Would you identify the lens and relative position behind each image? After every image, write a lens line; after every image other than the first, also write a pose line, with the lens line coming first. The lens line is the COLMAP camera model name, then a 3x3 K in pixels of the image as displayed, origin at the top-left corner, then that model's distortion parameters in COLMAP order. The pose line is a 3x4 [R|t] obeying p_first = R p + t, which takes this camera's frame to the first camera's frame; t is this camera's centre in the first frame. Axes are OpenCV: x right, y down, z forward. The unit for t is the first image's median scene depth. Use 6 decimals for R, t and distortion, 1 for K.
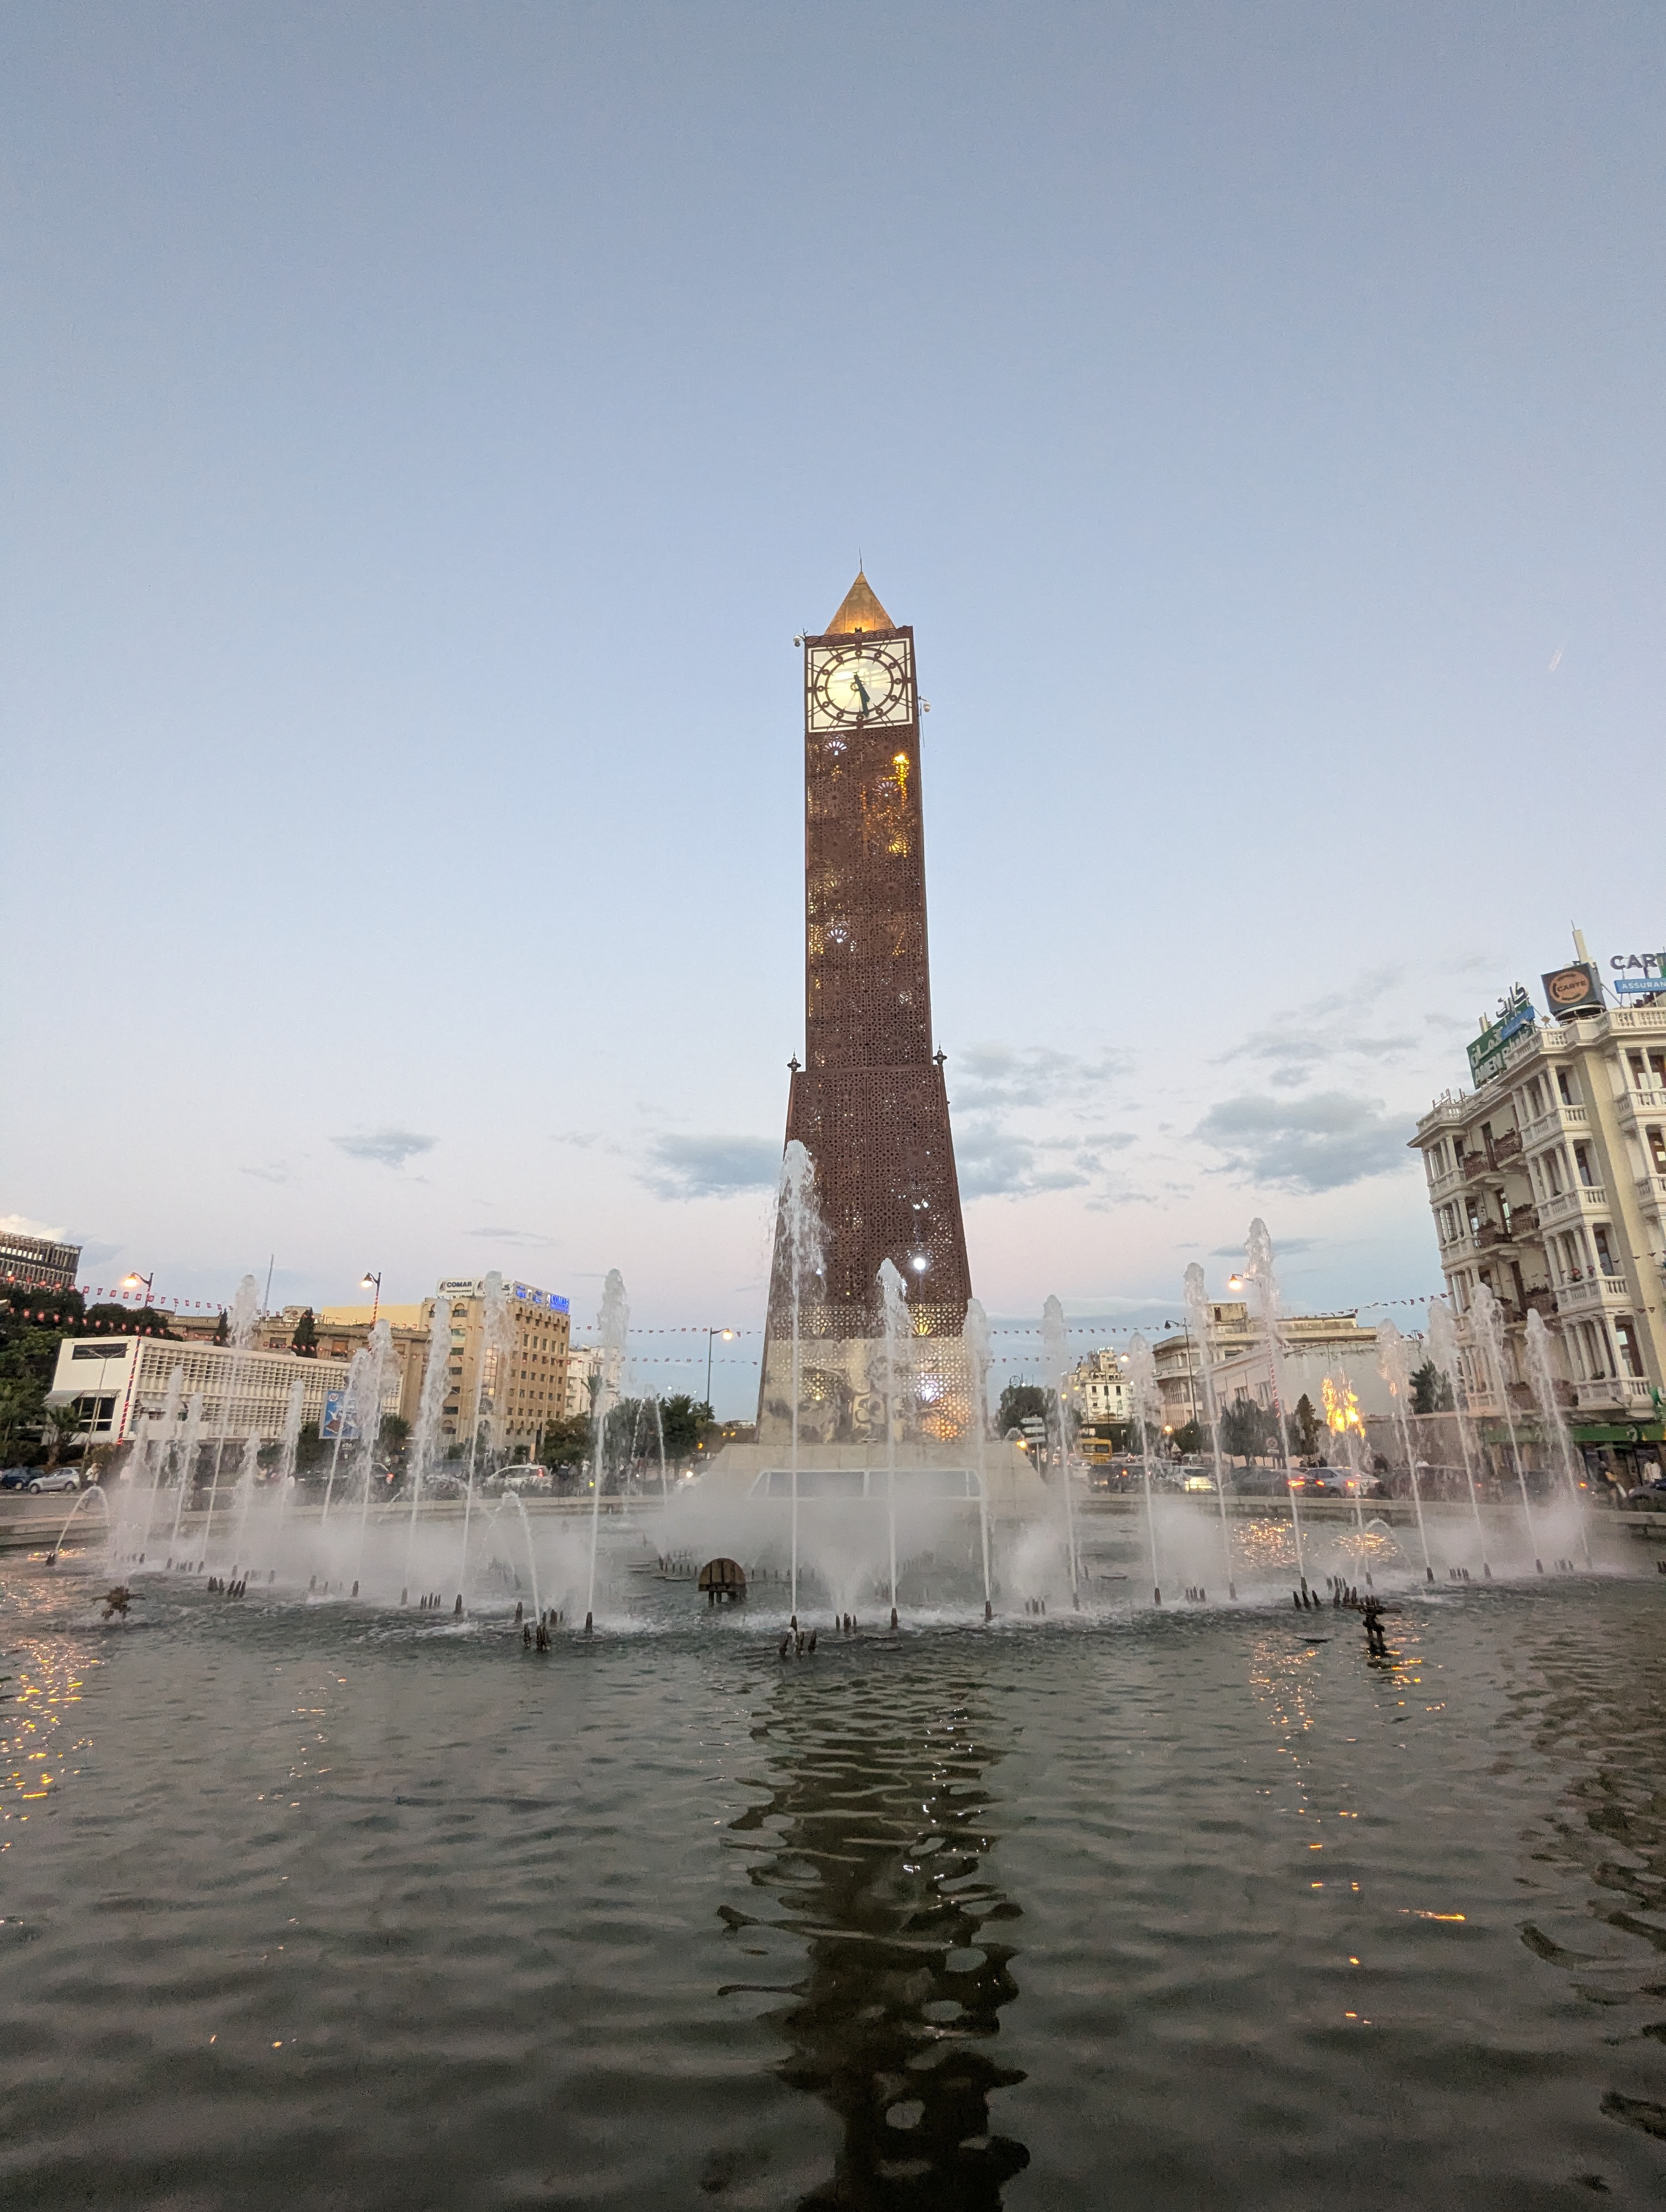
lens RADIAL K [[1027.9, 0, 833.9], [0, 1027.9, 1105.6], [0, 0, 1]] dist [-0.004867, -0.000327]
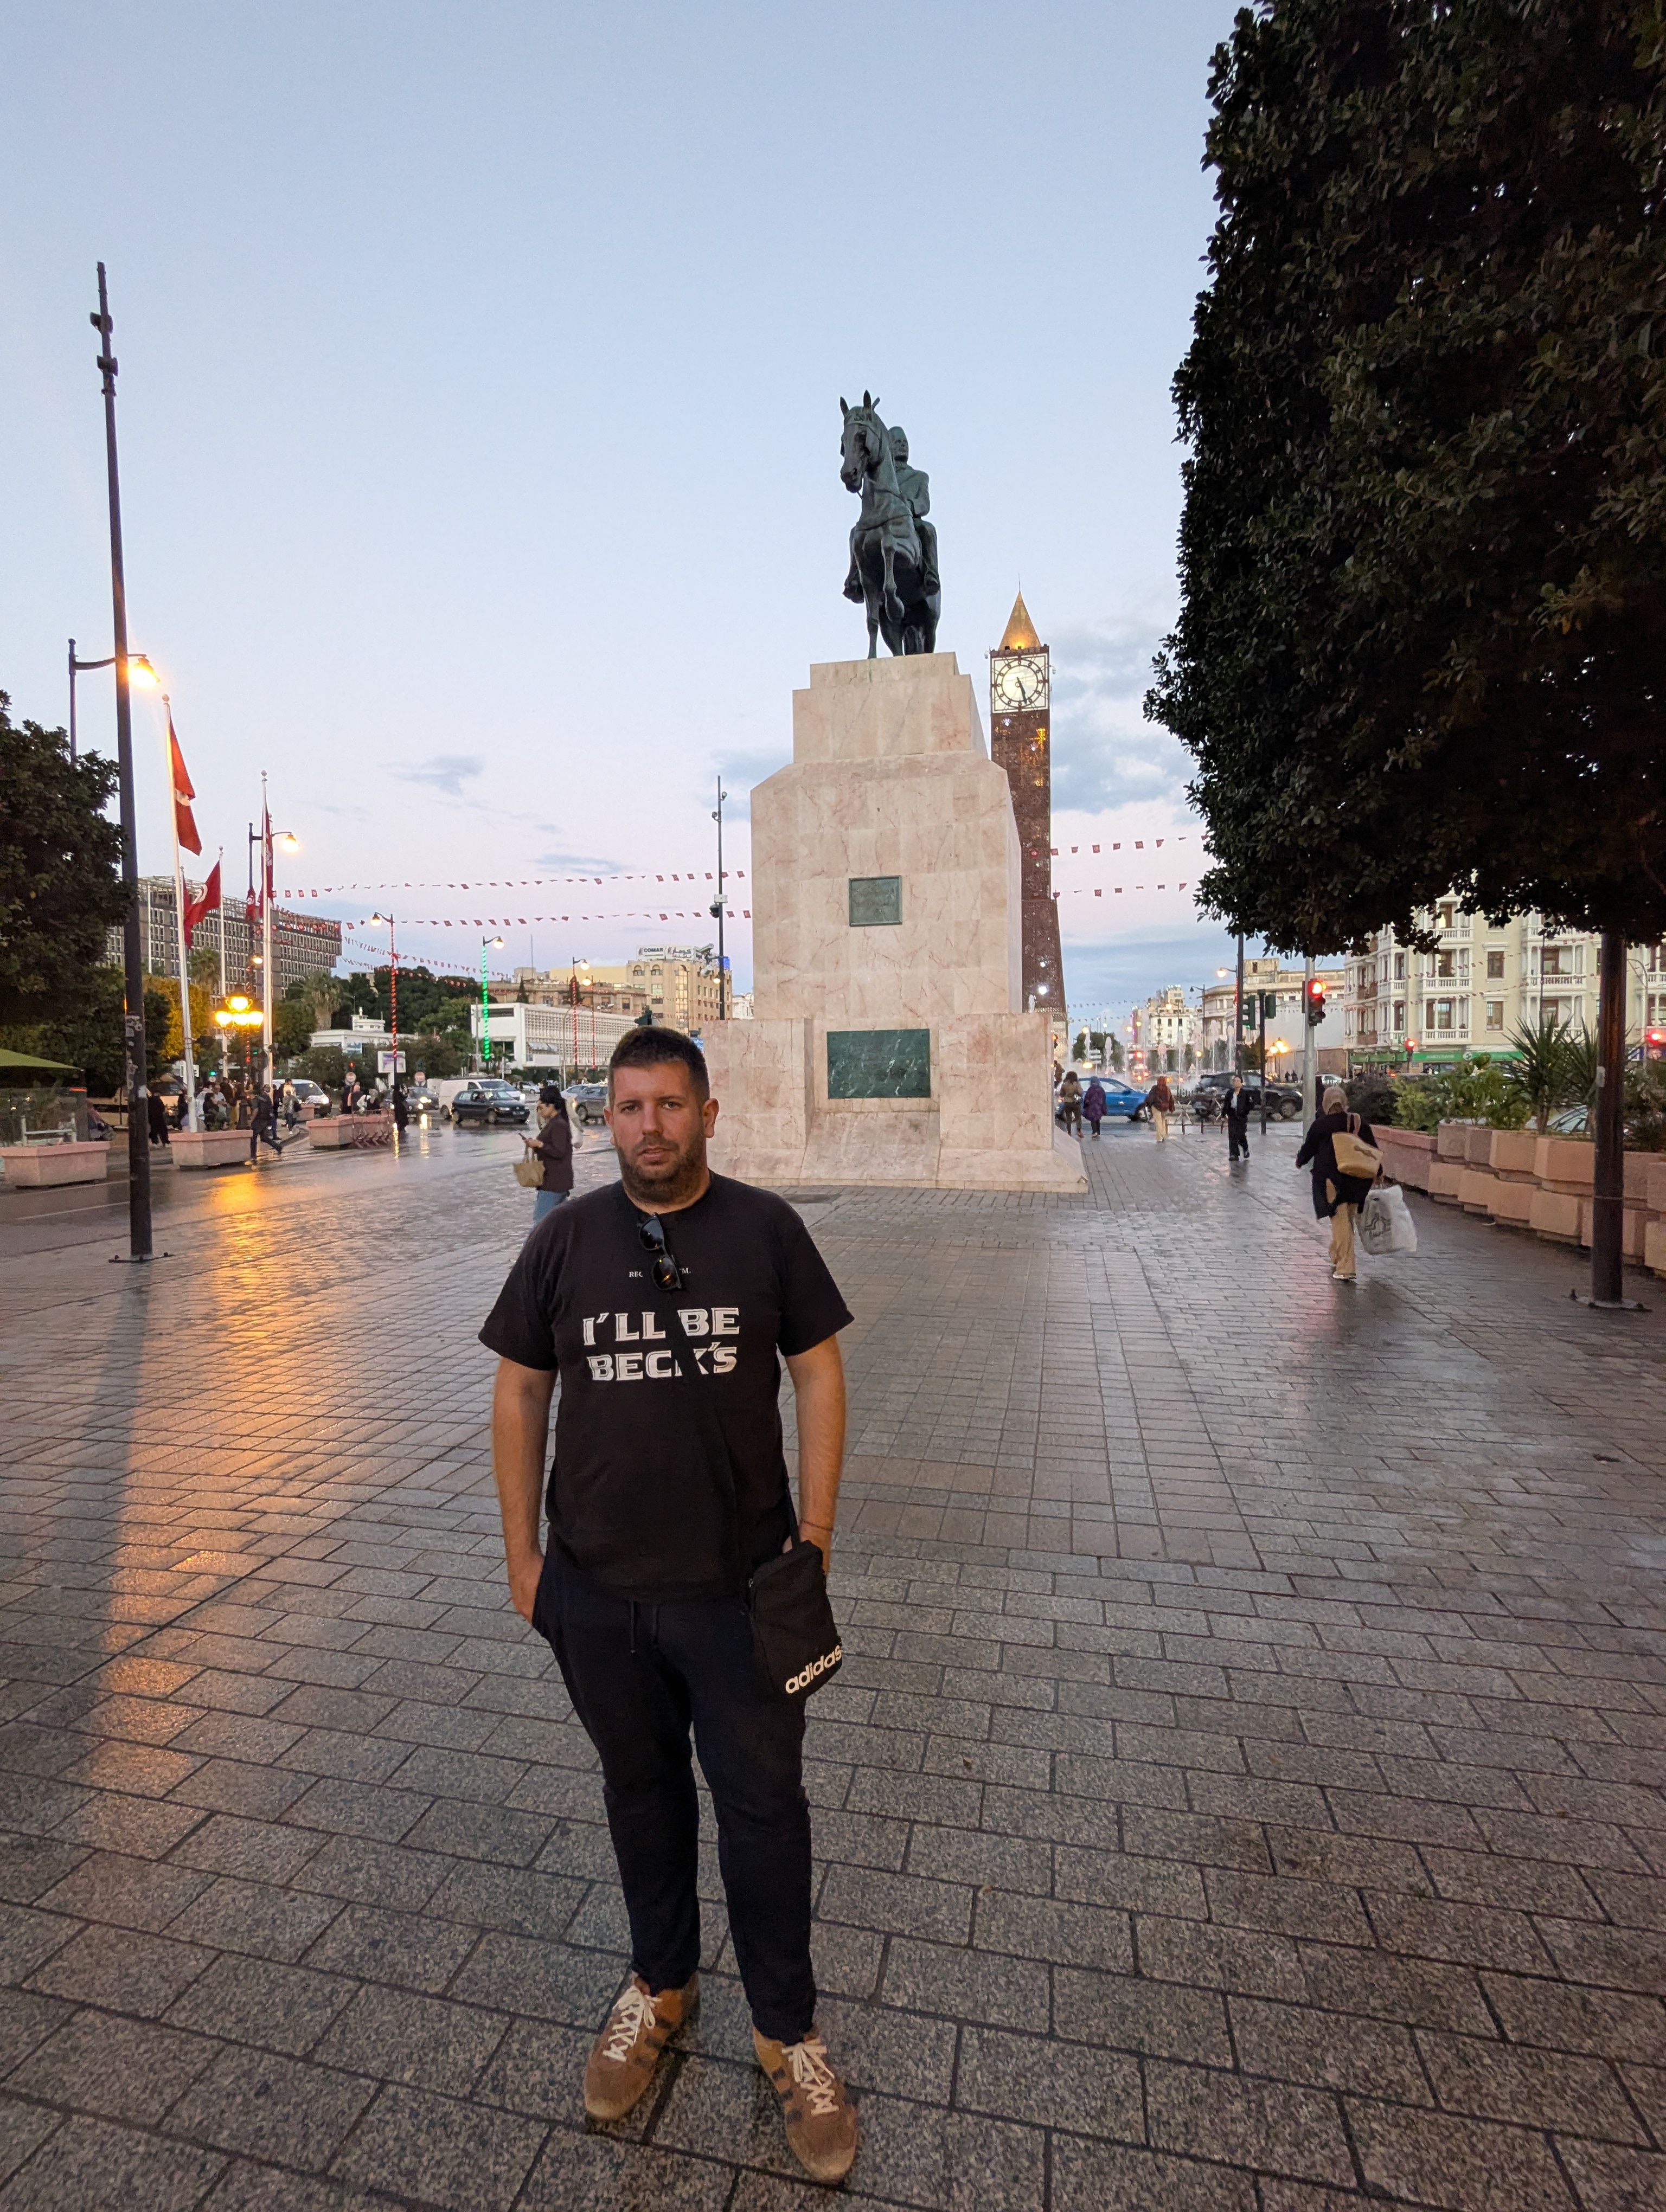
lens RADIAL K [[1027.9, 0, 831.2], [0, 1027.9, 1103.6], [0, 0, 1]] dist [-0.004867, -0.000327]
pose [[0.996626, -0.004286, -0.081964, -0.138807], [0.032251, 0.938760, 0.343058, -0.277356], [0.075474, -0.344544, 0.935731, -0.876011]]
